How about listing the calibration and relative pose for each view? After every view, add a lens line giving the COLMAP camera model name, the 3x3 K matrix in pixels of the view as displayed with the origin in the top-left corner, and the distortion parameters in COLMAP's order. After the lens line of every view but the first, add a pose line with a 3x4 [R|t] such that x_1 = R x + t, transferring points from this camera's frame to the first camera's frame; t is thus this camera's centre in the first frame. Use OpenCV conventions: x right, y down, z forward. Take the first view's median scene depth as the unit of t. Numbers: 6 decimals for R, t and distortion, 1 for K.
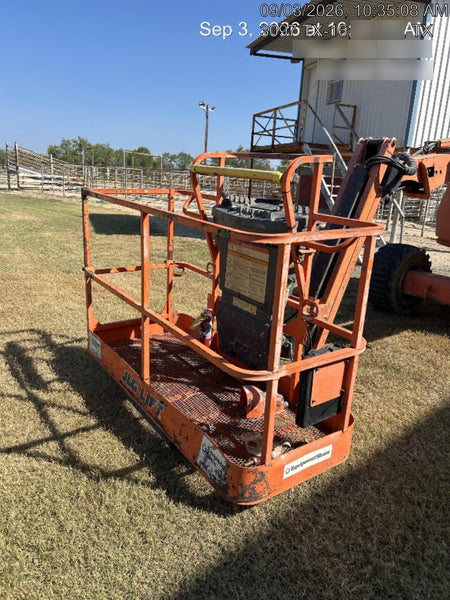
lens RADIAL K [[448.1, 0, 226.0], [0, 448.1, 297.1], [0, 0, 1]] dist [0.018245, -0.019823]
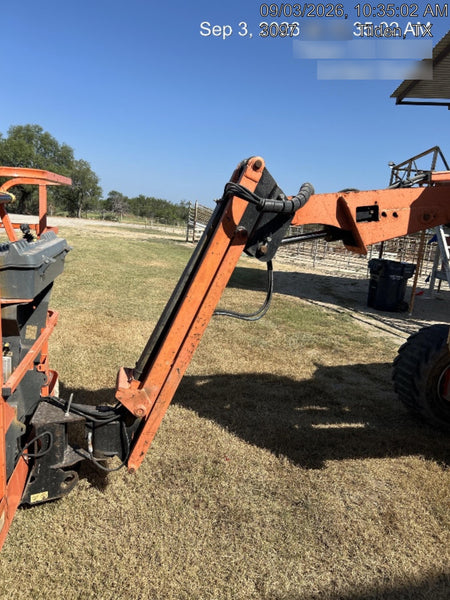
lens RADIAL K [[448.1, 0, 221.9], [0, 448.1, 304.4], [0, 0, 1]] dist [0.018245, -0.019823]
pose [[0.911549, 0.097533, -0.399457, 0.151382], [-0.141366, 0.986580, -0.081707, -0.019744], [0.386127, 0.130950, 0.913104, 0.100252]]
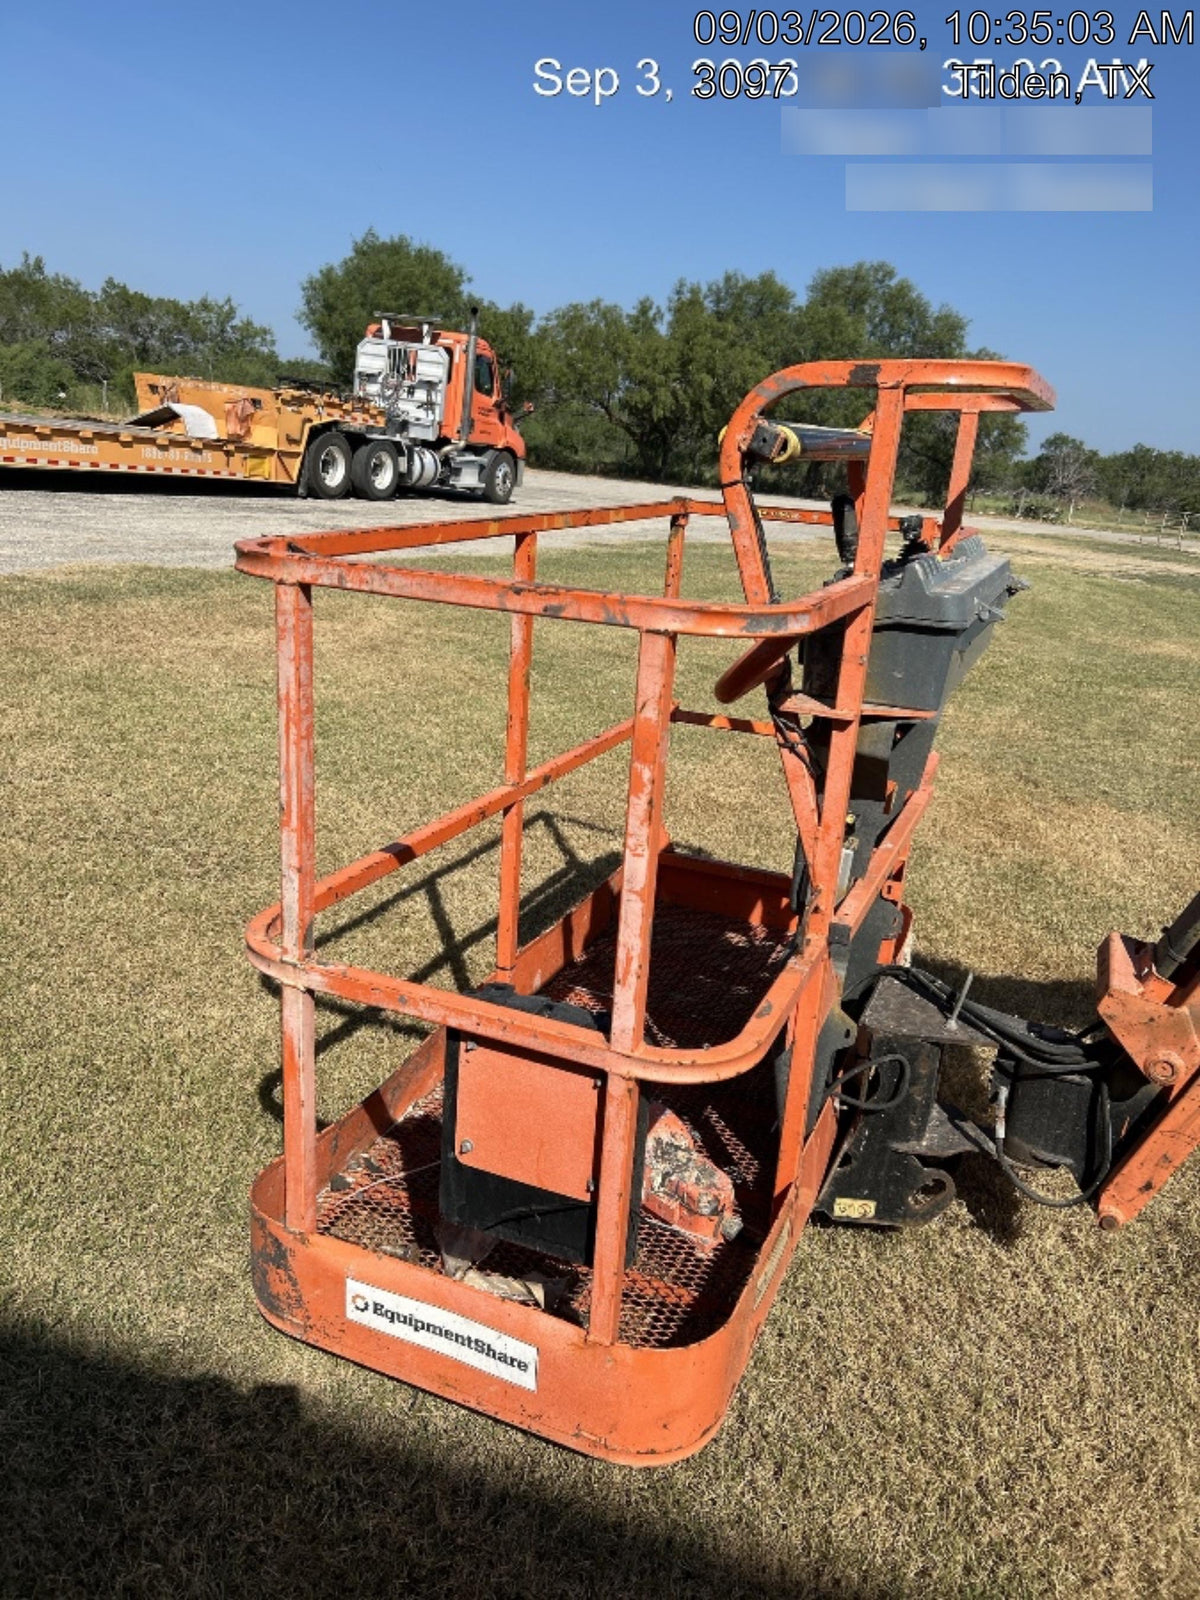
lens RADIAL K [[1195.0, 0, 590.4], [0, 1195.0, 816.1], [0, 0, 1]] dist [0.018245, -0.019823]
pose [[0.535390, 0.241554, -0.809326, 0.134047], [-0.281774, 0.954416, 0.098457, -0.013633], [0.796217, 0.175334, 0.579048, 0.089120]]
